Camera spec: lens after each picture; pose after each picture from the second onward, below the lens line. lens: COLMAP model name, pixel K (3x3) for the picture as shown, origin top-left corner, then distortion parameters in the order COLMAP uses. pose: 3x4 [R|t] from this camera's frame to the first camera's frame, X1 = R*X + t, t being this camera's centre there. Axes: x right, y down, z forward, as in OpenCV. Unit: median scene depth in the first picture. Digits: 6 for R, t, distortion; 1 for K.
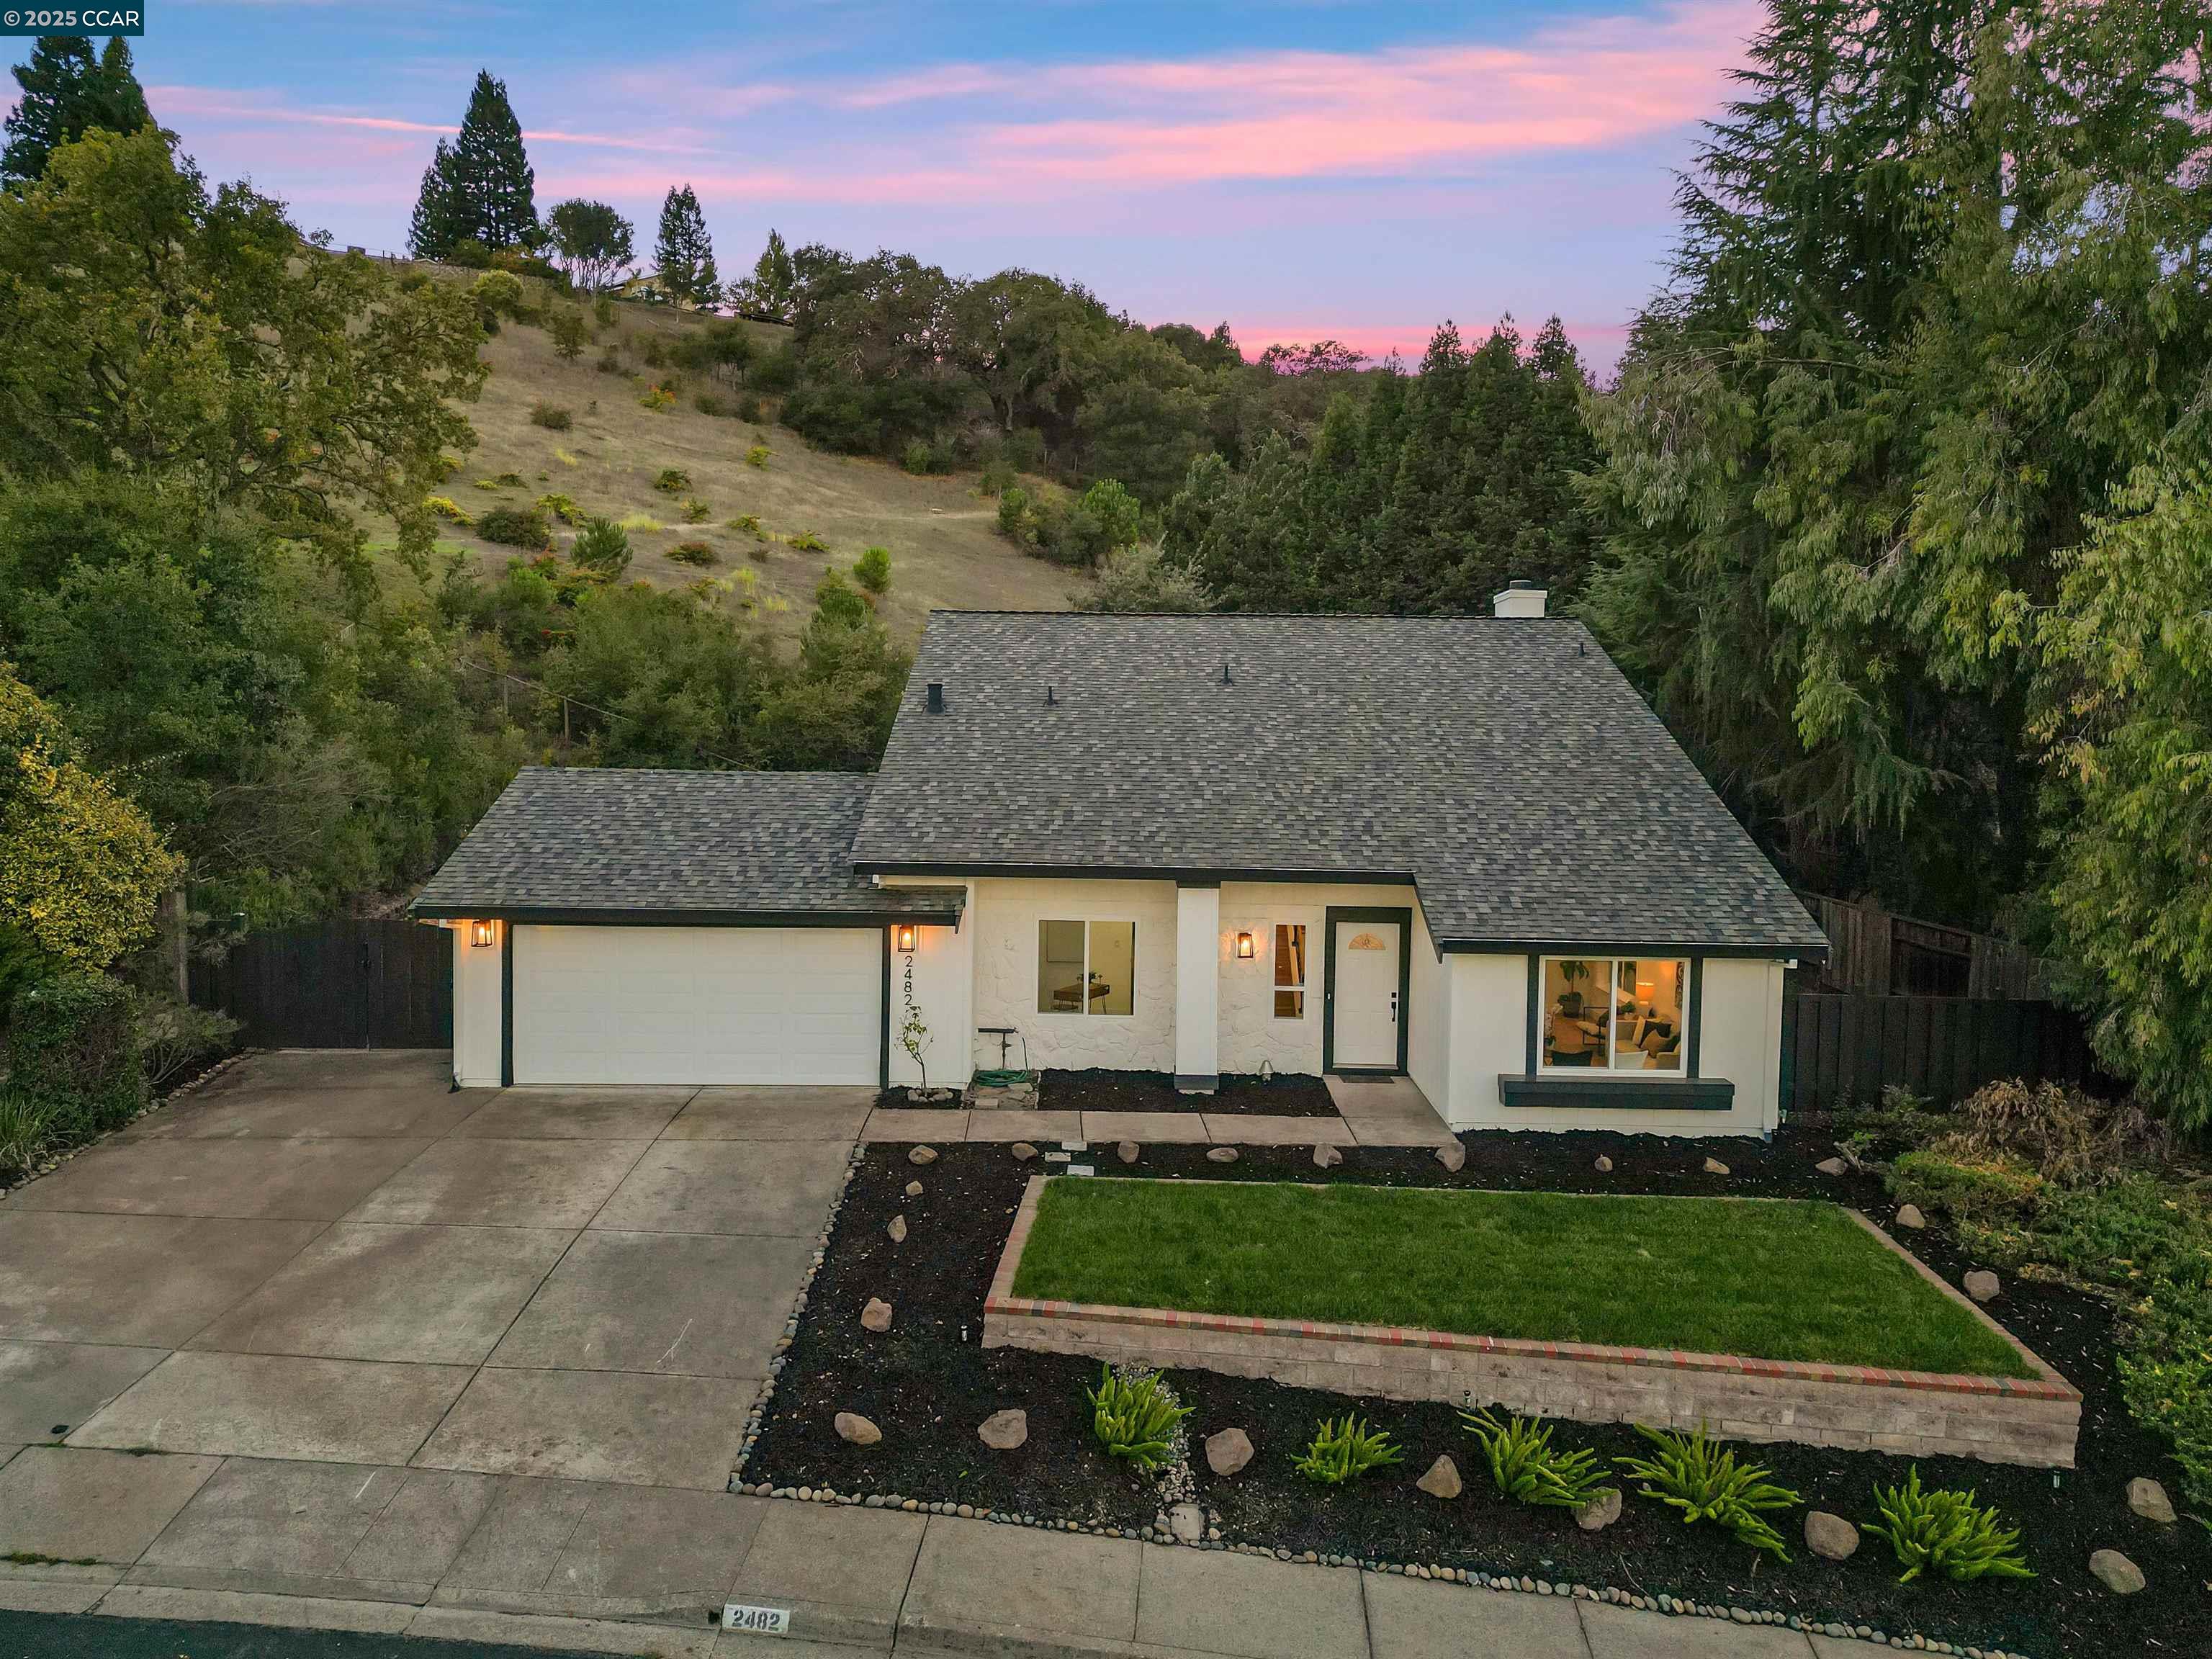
lens RADIAL K [[1551.9, 0, 1113.3], [0, 1551.9, 824.8], [0, 0, 1]] dist [0.046464, -0.025839]
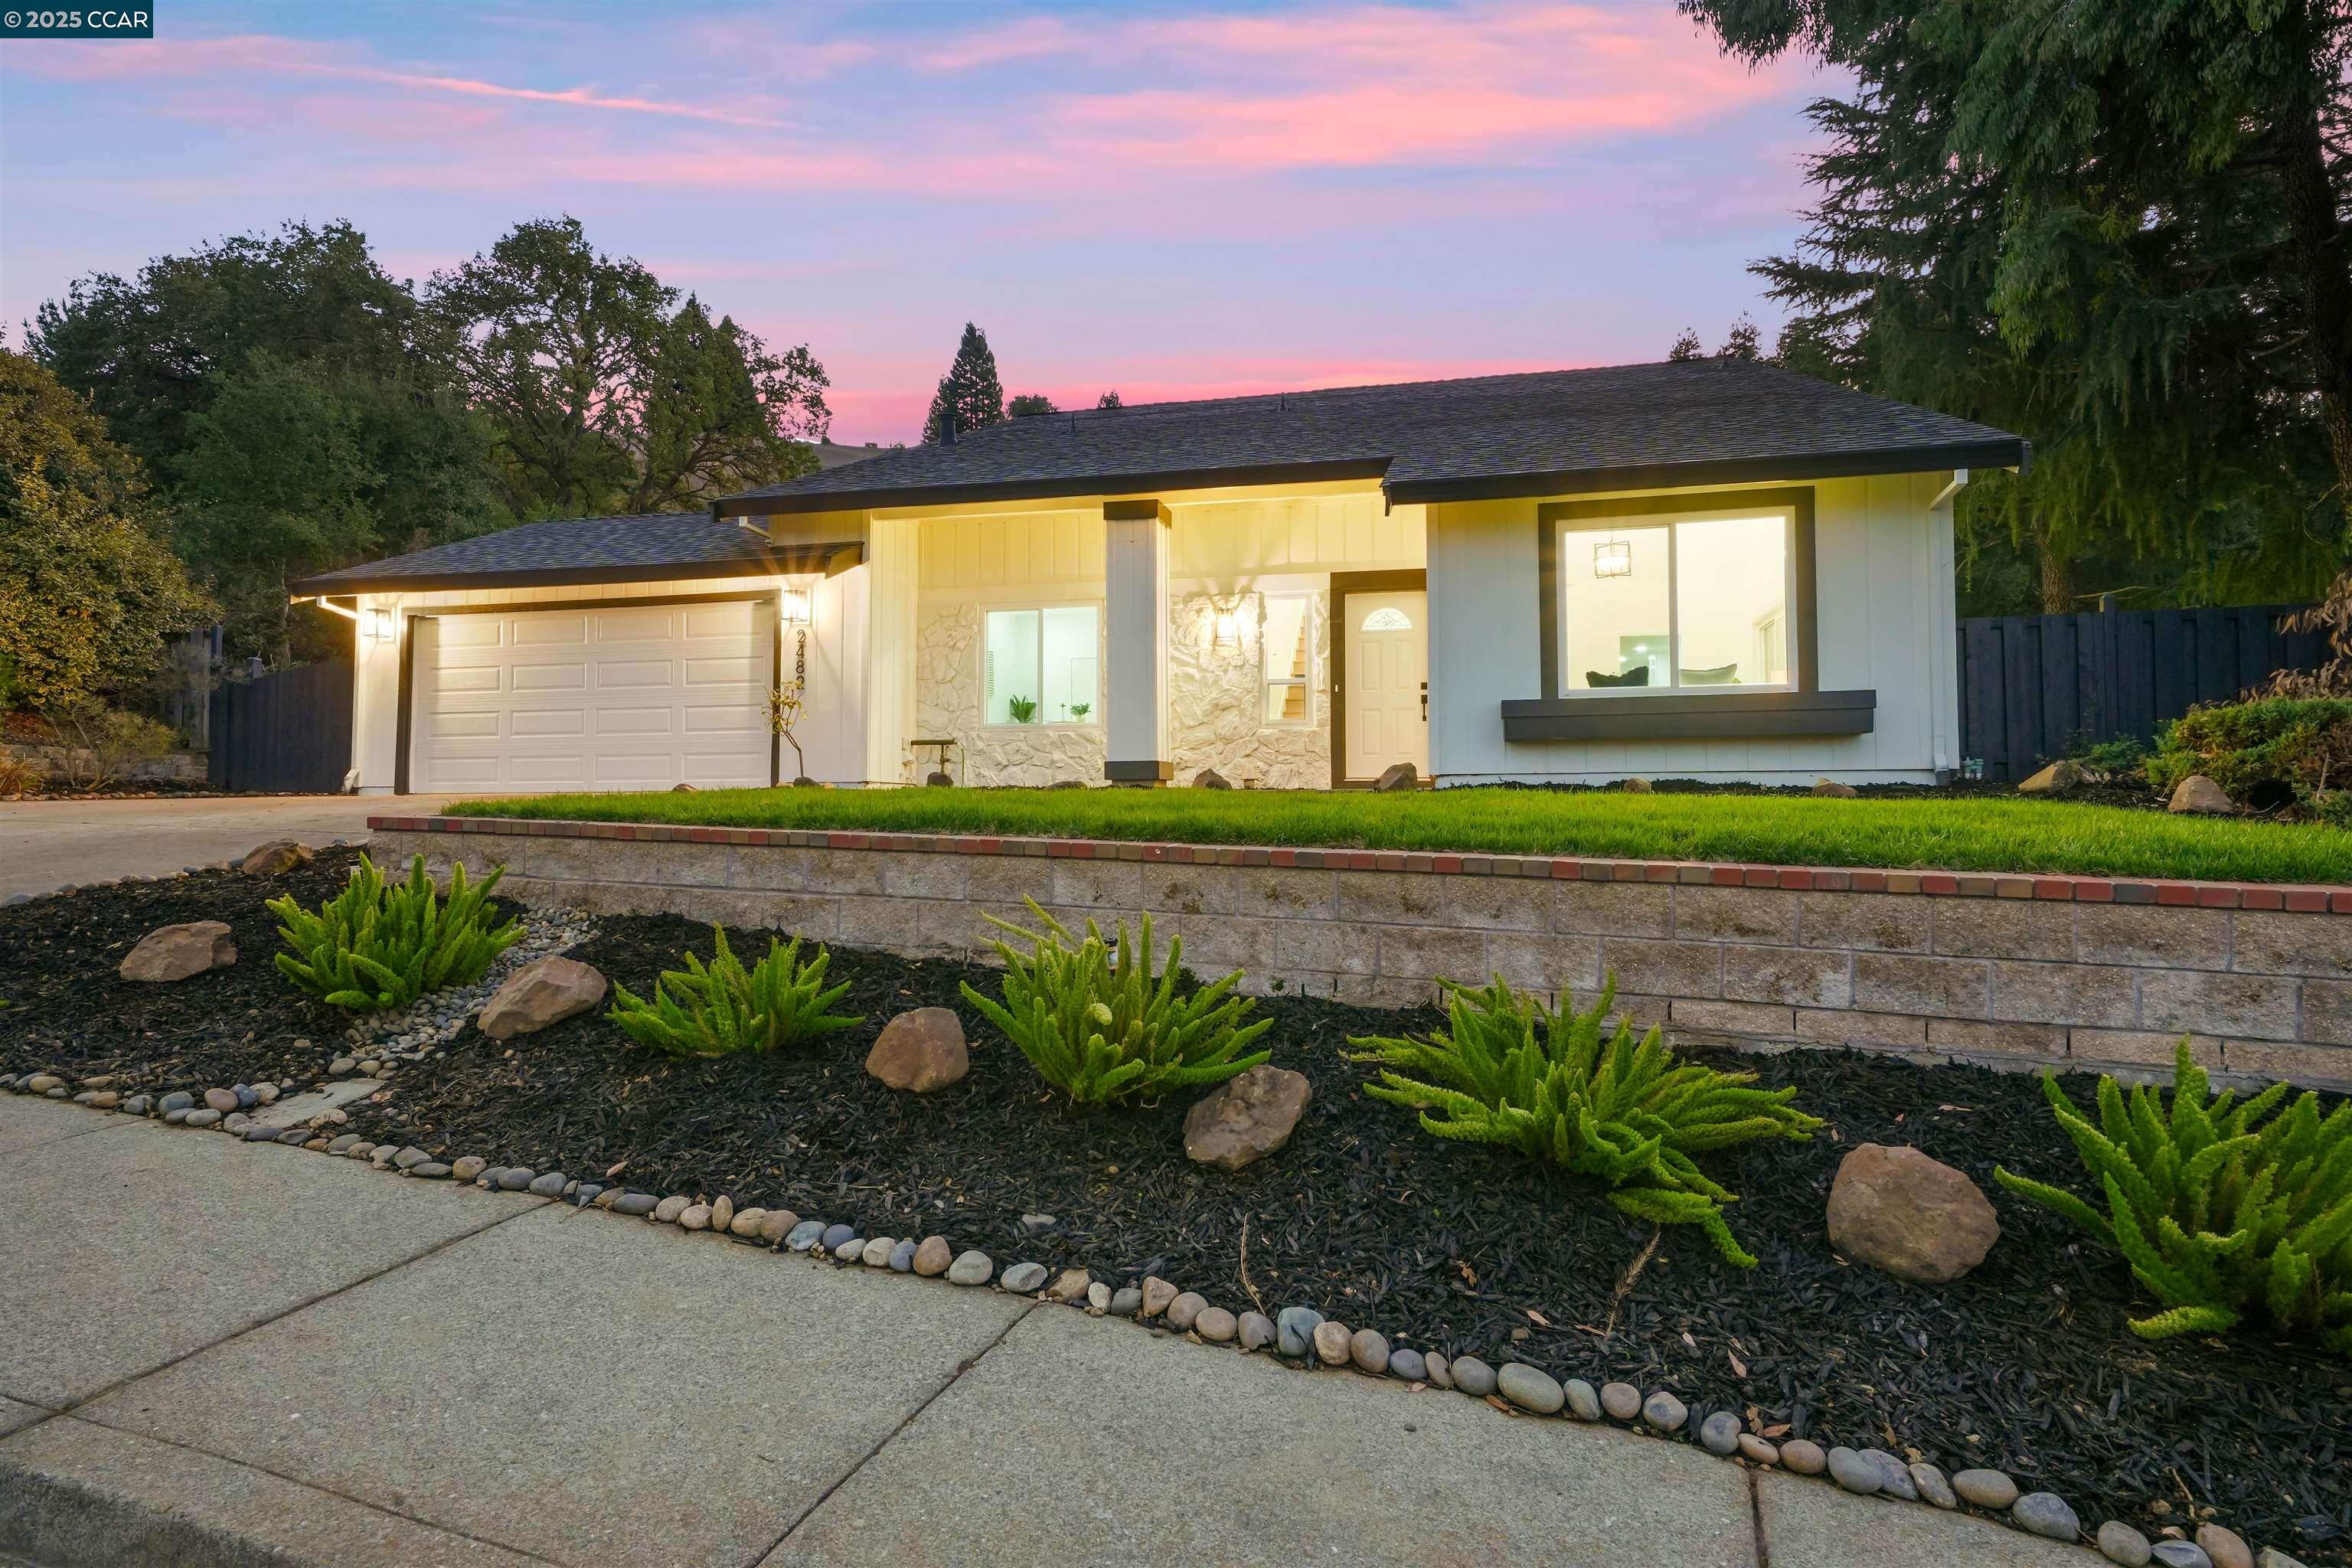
lens RADIAL K [[1226.1, 0, 1181.0], [0, 1226.1, 763.5], [0, 0, 1]] dist [0.018145, 0.002813]
pose [[0.971562, -0.027478, -0.235187, 0.340241], [0.001830, 0.994085, -0.108585, 0.353058], [0.236780, 0.105067, 0.965866, 0.641026]]
